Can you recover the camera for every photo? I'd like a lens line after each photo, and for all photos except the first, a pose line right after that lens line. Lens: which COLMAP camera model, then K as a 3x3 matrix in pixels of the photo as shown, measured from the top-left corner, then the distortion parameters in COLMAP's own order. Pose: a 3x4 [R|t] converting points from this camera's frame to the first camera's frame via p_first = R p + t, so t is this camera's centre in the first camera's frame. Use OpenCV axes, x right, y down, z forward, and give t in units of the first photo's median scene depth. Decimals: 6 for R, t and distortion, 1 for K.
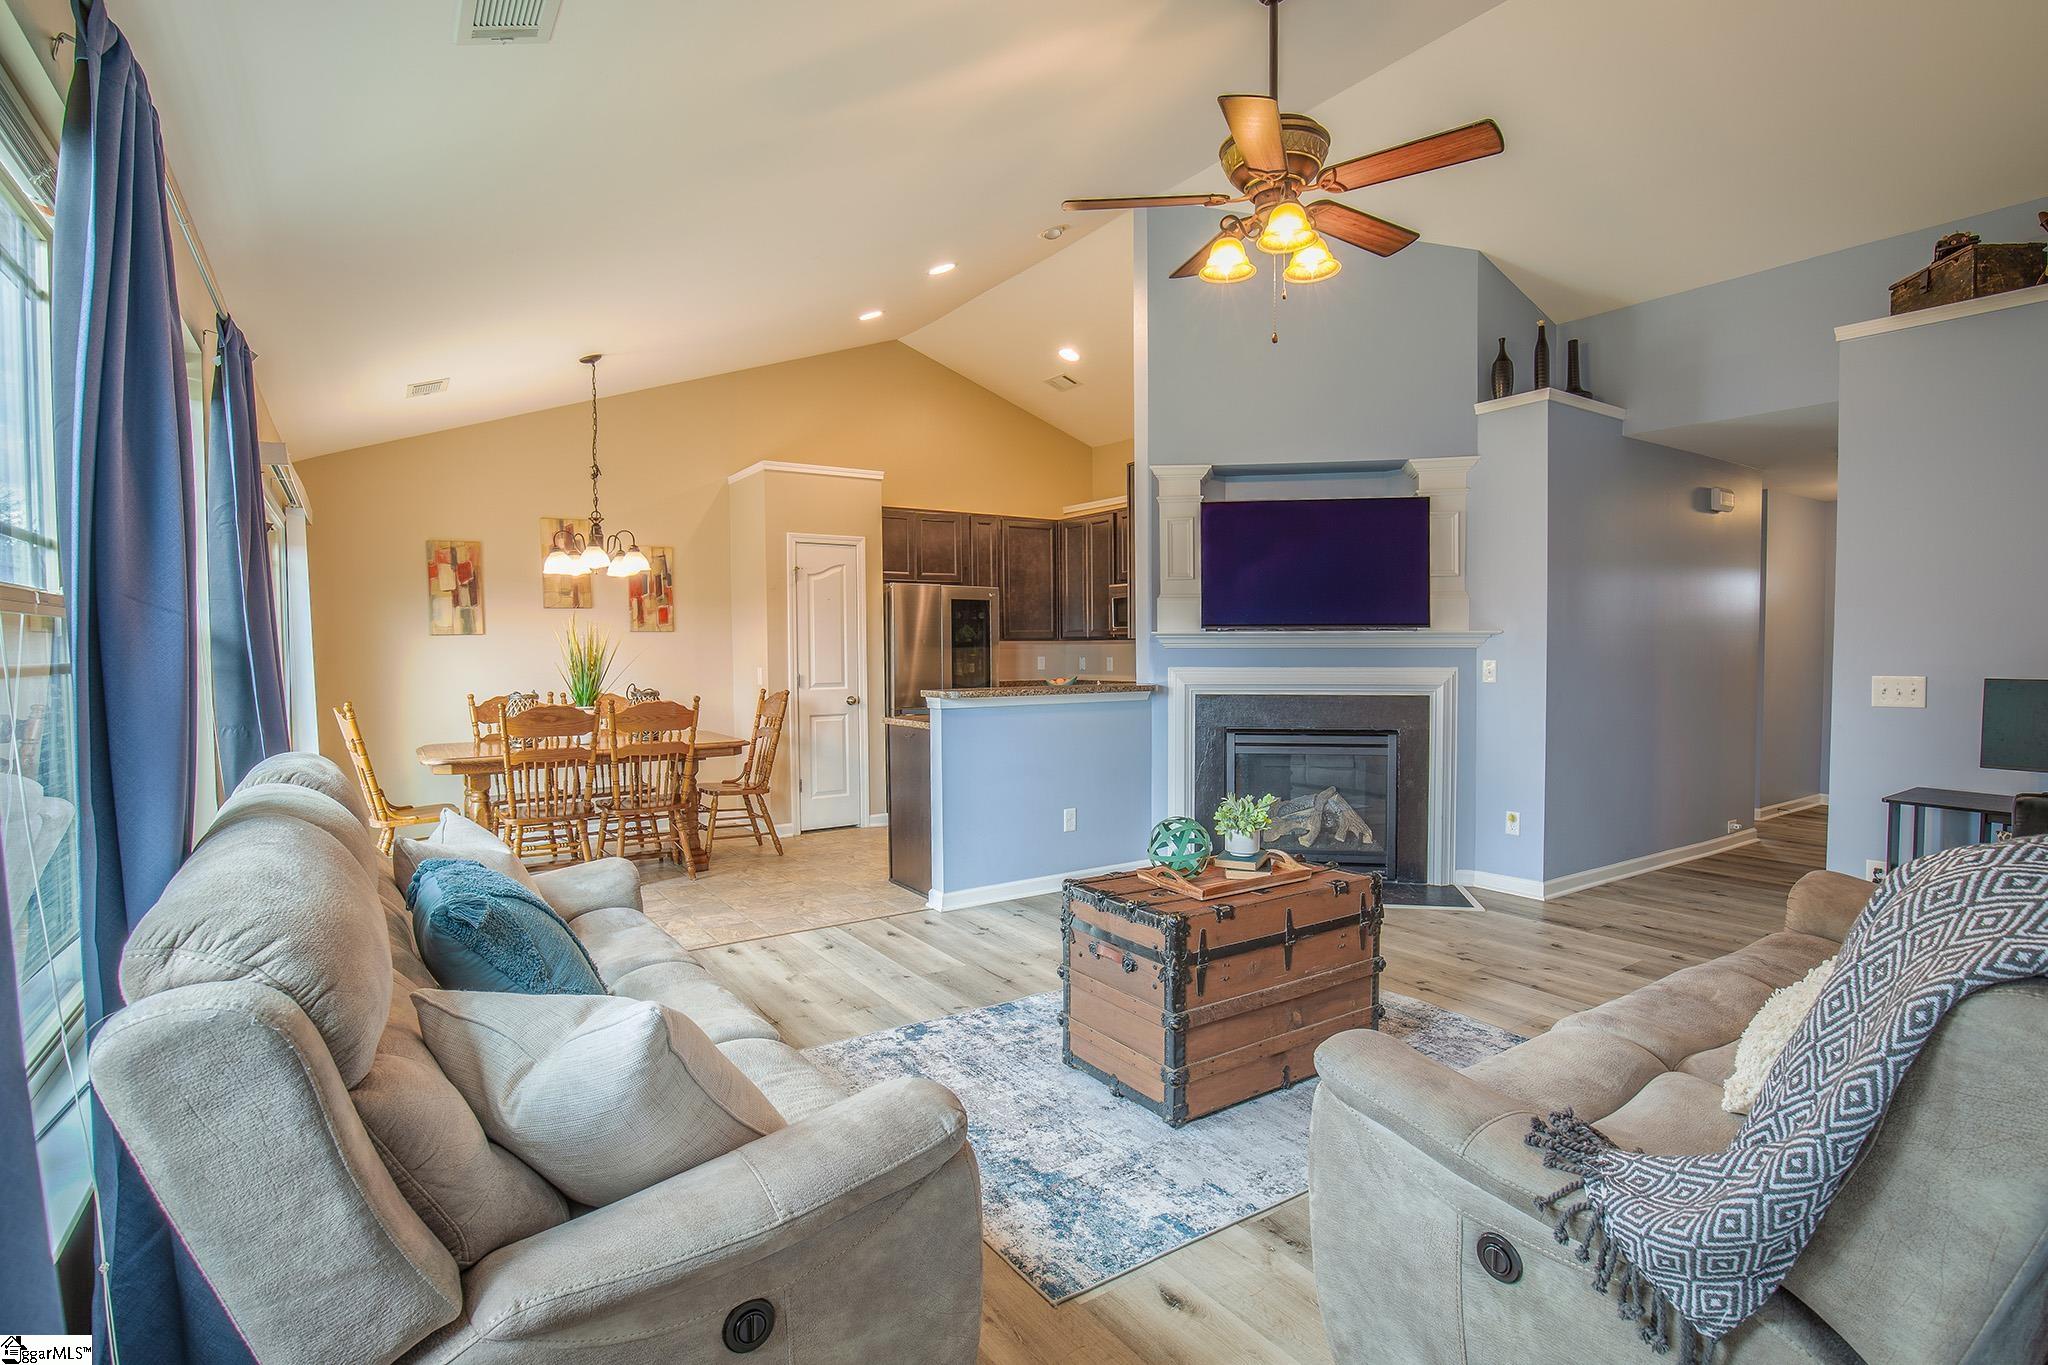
lens RADIAL K [[989.8, 0, 1024.0], [0, 989.8, 682.5], [0, 0, 1]] dist [-0.025340, -0.000438]
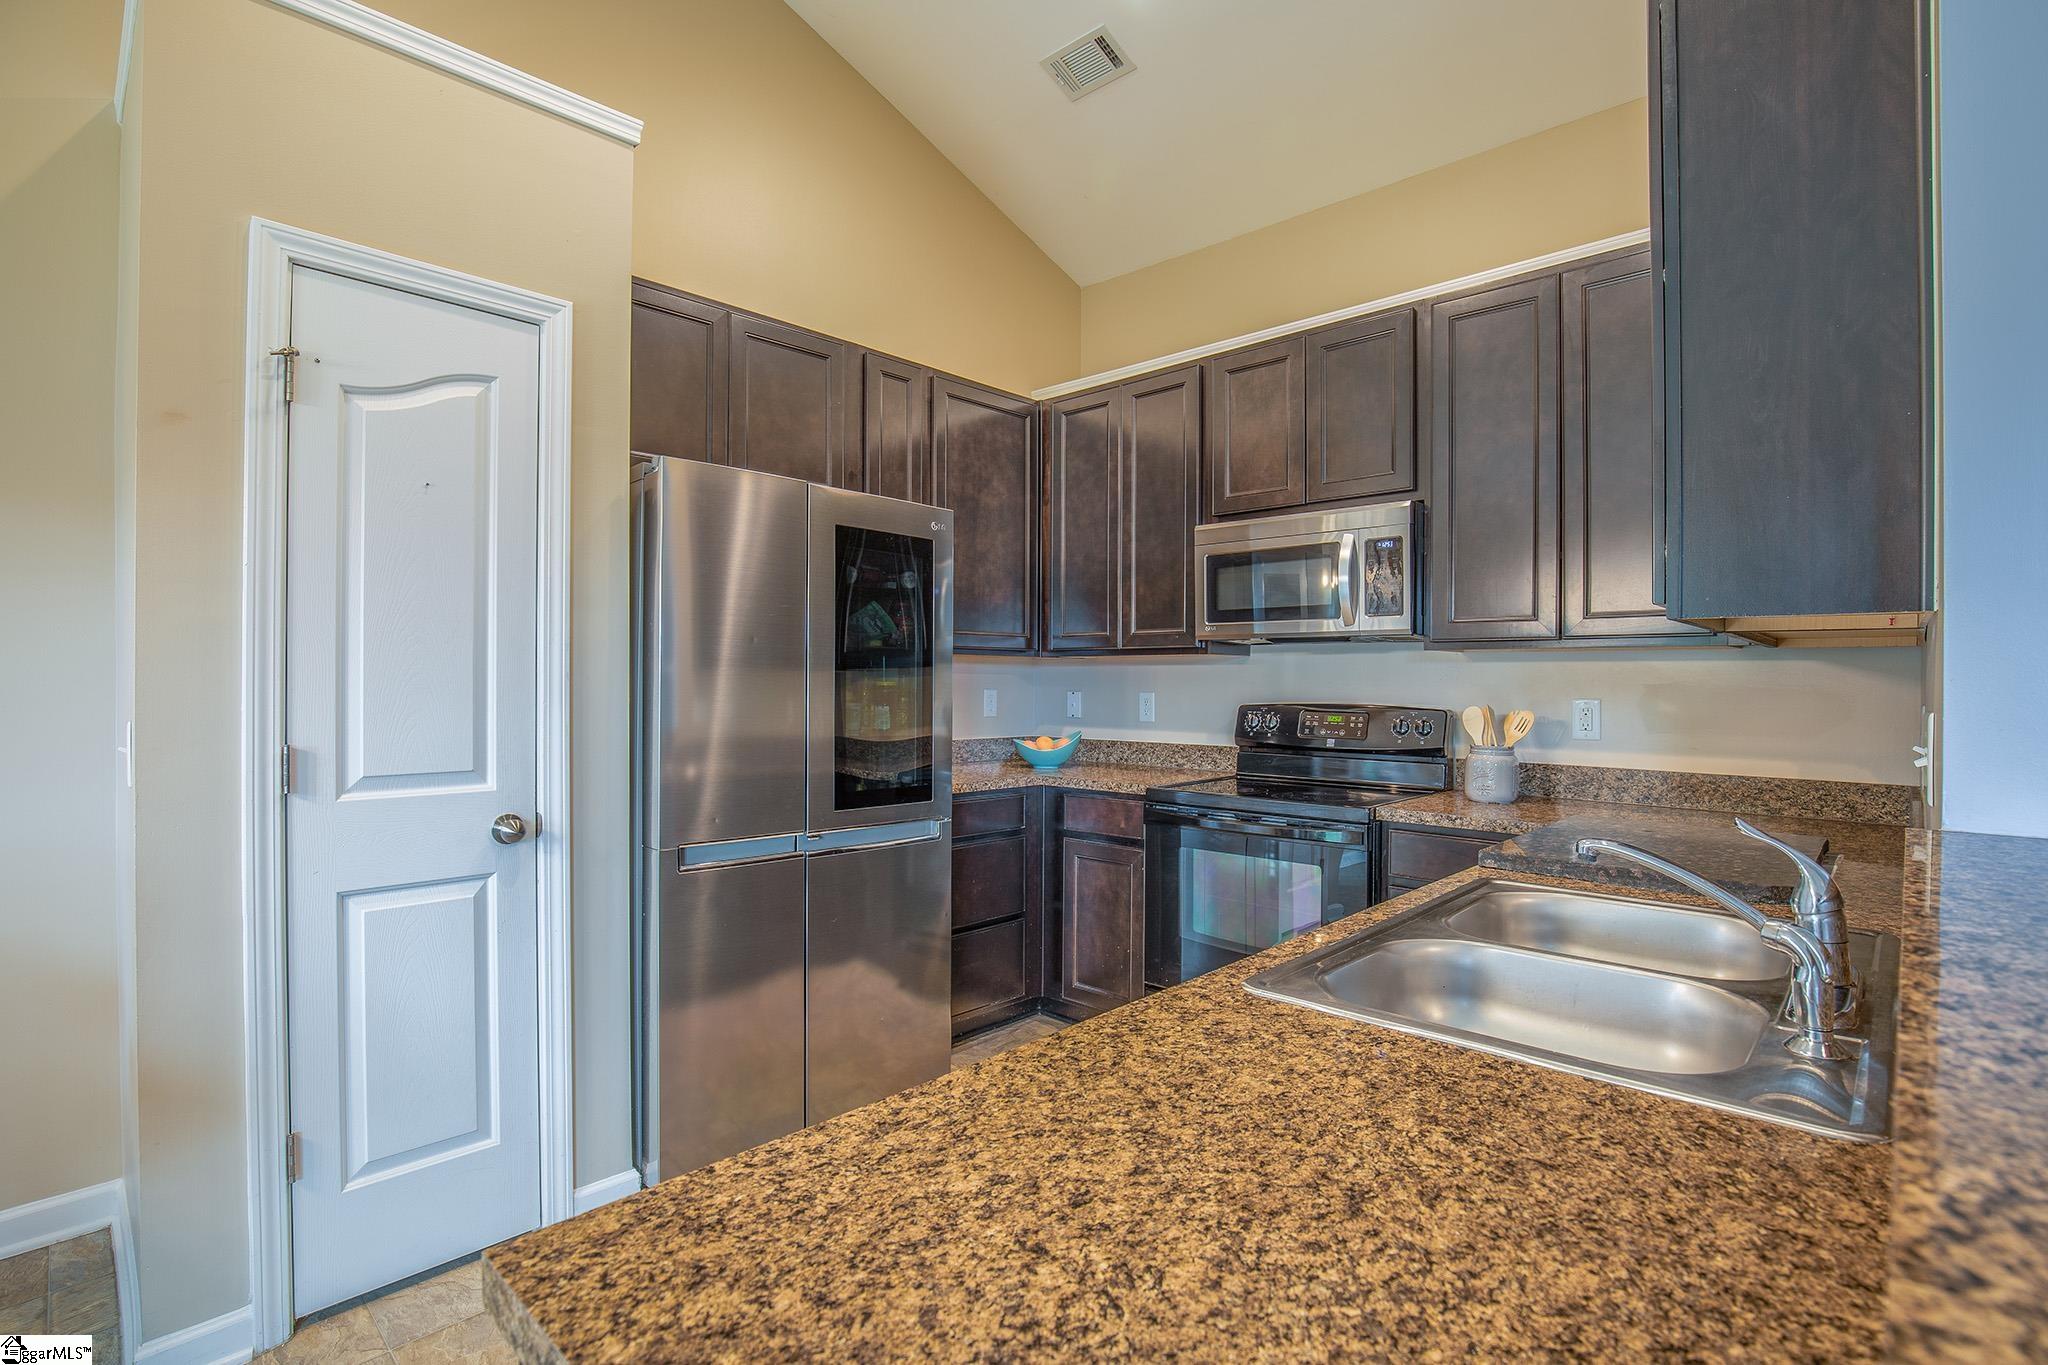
lens RADIAL K [[949.9, 0, 1024.0], [0, 949.9, 682.5], [0, 0, 1]] dist [-0.014089, -0.000037]
pose [[0.975815, 0.005818, 0.218519, -0.085652], [0.004020, 0.998999, -0.044549, -0.012353], [-0.218560, 0.044350, 0.974815, 0.685082]]
